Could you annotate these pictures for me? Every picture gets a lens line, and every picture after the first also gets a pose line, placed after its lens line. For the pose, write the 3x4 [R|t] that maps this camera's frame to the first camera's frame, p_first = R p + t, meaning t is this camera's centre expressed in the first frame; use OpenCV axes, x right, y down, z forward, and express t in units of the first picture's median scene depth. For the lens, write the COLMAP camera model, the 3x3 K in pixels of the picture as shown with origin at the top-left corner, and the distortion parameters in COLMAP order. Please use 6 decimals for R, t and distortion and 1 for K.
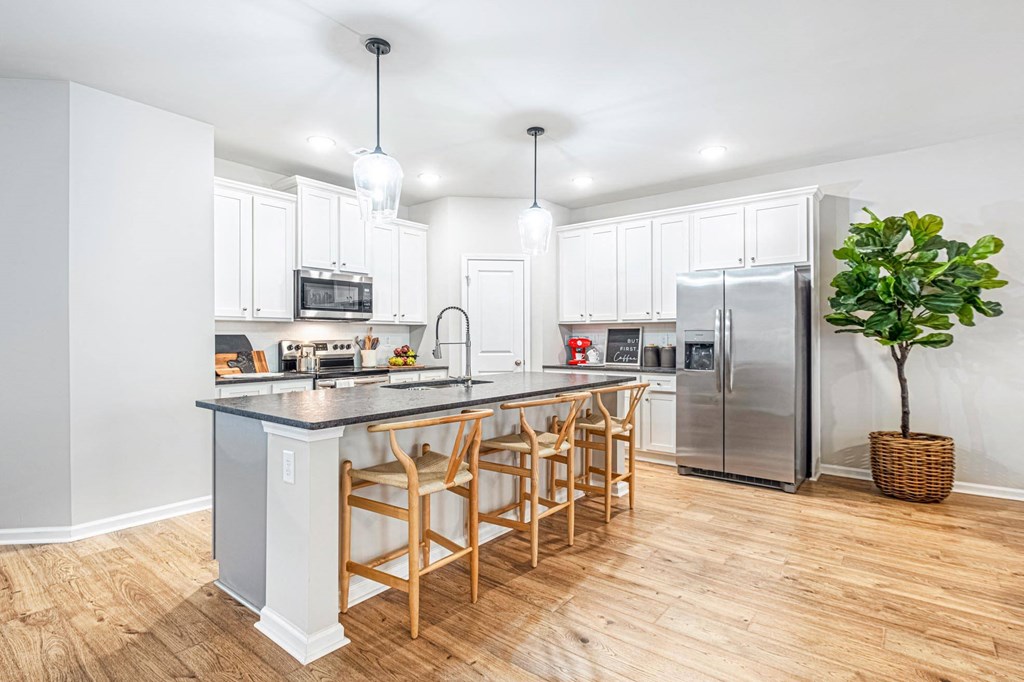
lens RADIAL K [[512.0, 0, 506.2], [0, 512.0, 336.2], [0, 0, 1]] dist [-0.000460, -0.000430]
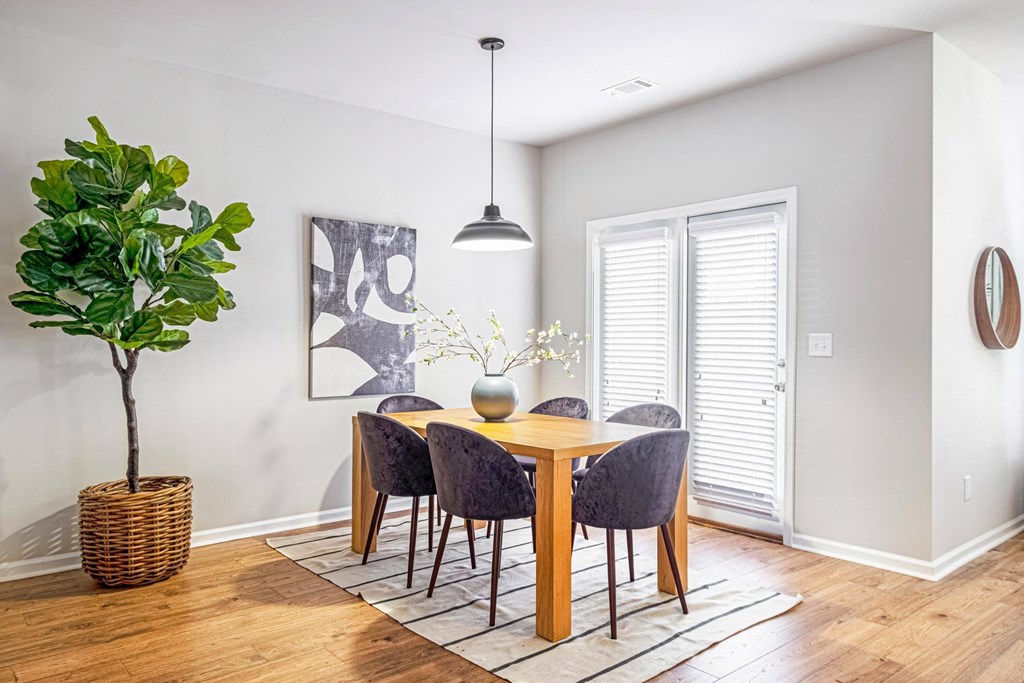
lens RADIAL K [[718.9, 0, 512.0], [0, 718.9, 341.5], [0, 0, 1]] dist [-0.001900, -0.001276]
pose [[0.188713, -0.004497, 0.982022, -0.026516], [-0.007259, 0.999956, 0.005974, 0.000361], [-0.982005, -0.008255, 0.188672, 0.335172]]
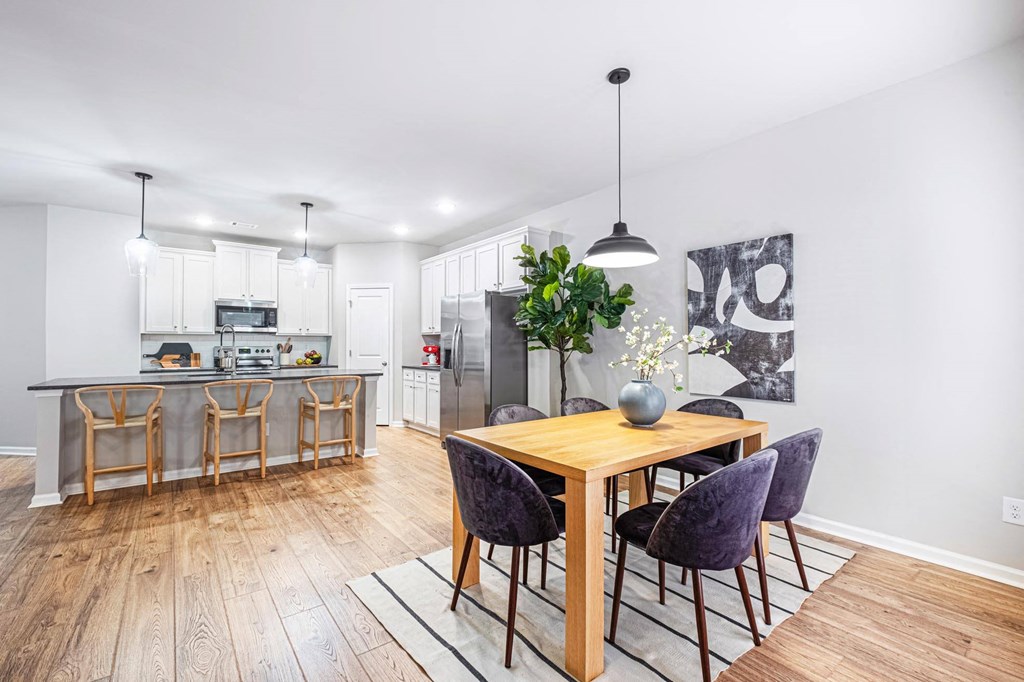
lens RADIAL K [[449.6, 0, 497.5], [0, 449.6, 341.1], [0, 0, 1]] dist [-0.003390, -0.000758]
pose [[0.967036, -0.001101, -0.254637, 0.857074], [-0.000514, 0.999980, -0.006278, -0.000415], [0.254639, 0.006202, 0.967016, -0.104855]]
